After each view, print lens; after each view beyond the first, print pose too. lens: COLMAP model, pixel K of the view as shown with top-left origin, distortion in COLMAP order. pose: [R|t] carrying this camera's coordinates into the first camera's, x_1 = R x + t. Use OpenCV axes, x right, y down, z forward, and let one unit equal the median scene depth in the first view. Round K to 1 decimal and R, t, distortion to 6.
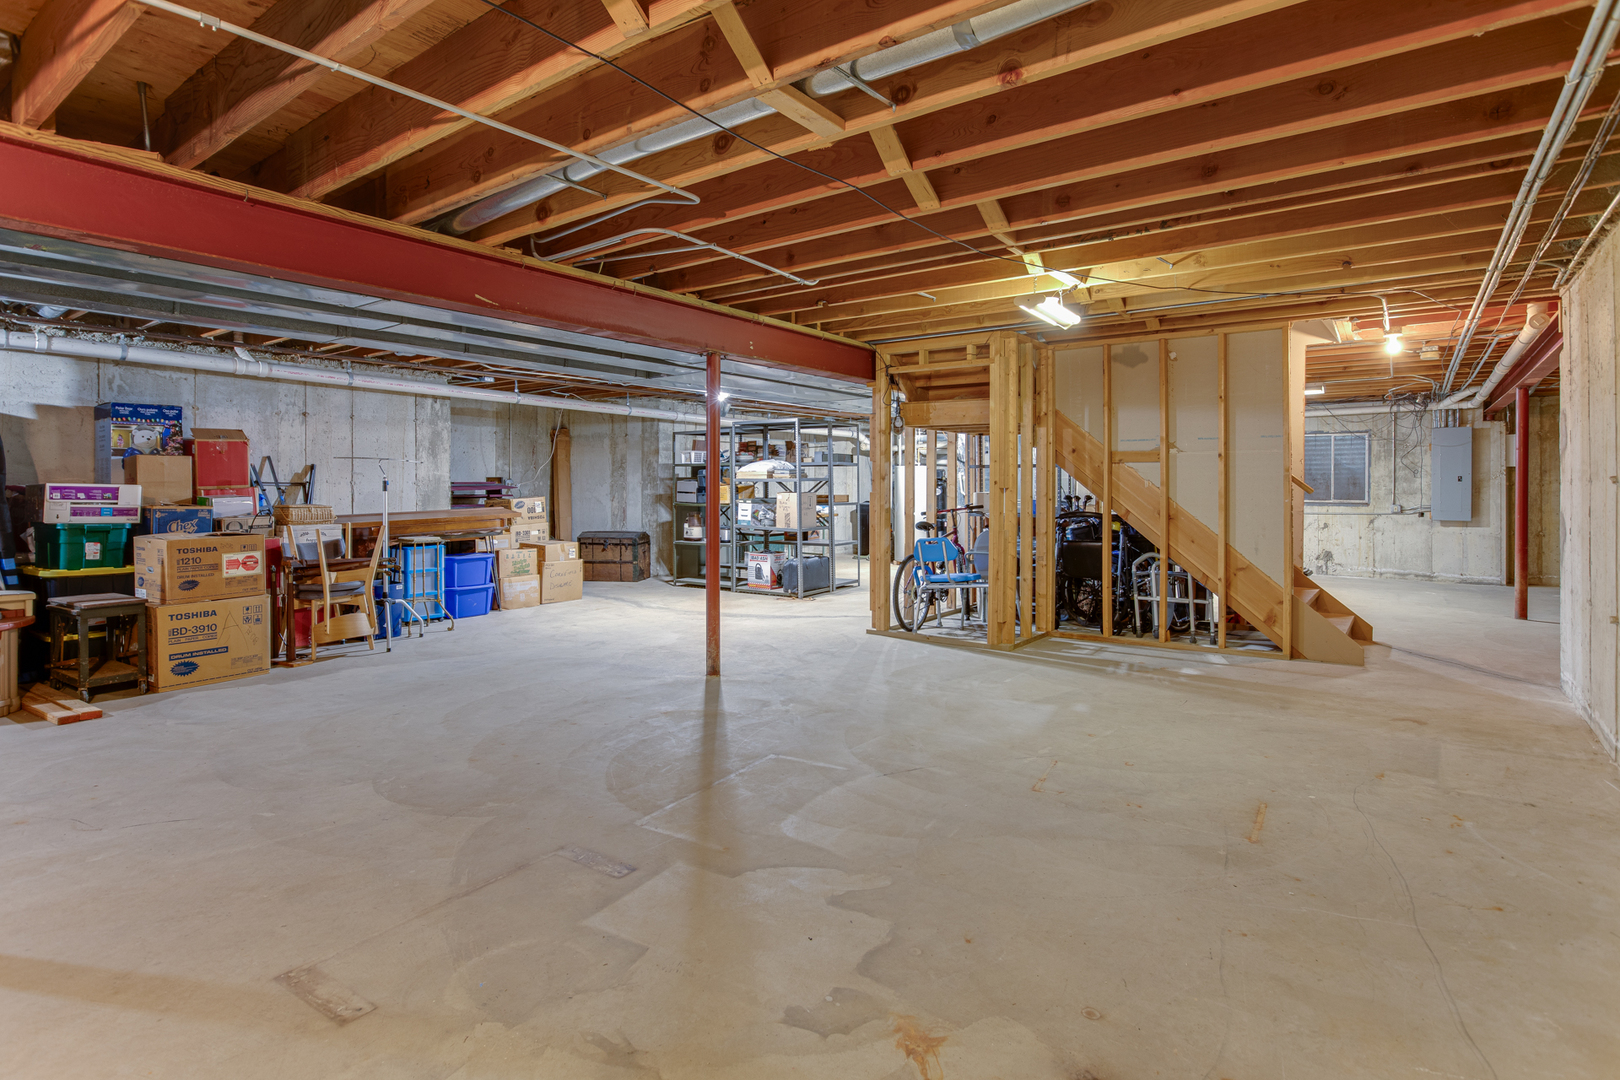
lens RADIAL K [[797.4, 0, 813.3], [0, 797.4, 485.2], [0, 0, 1]] dist [0.002165, 0.001061]
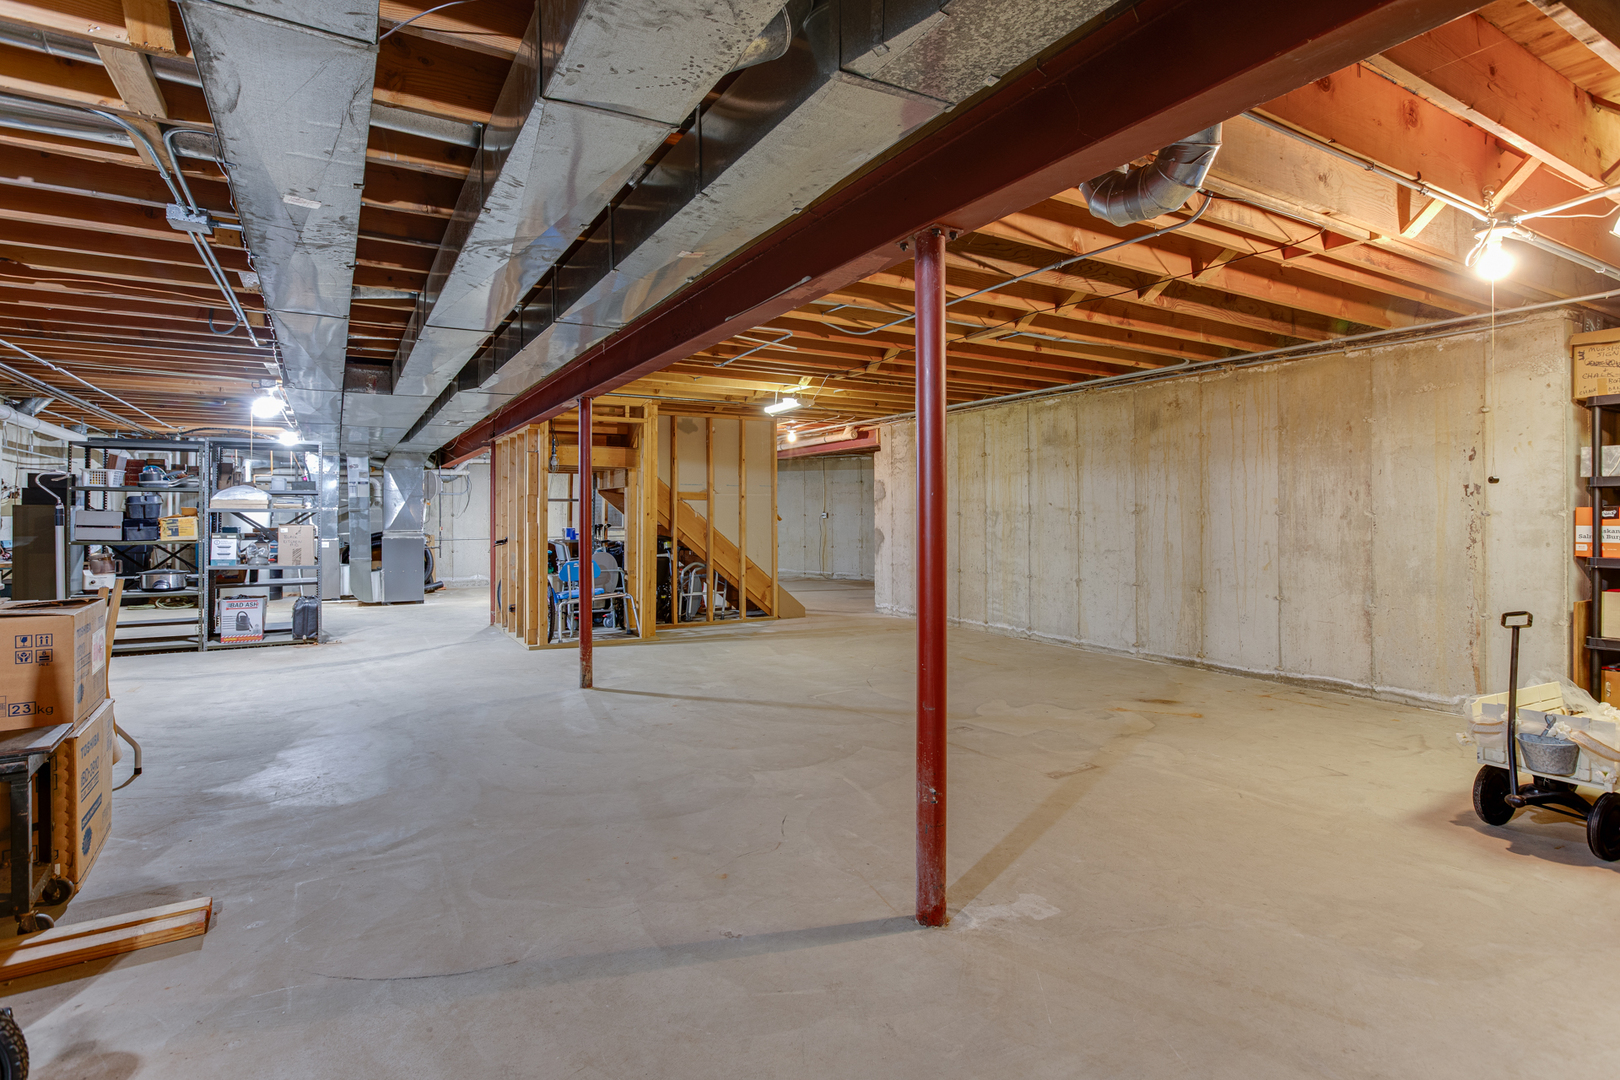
lens RADIAL K [[731.5, 0, 805.1], [0, 731.5, 532.2], [0, 0, 1]] dist [-0.016375, 0.000594]
pose [[0.446433, -0.025269, 0.894460, -1.428536], [0.000780, 0.999612, 0.027850, -0.011597], [-0.894817, -0.011736, 0.446280, 0.440743]]
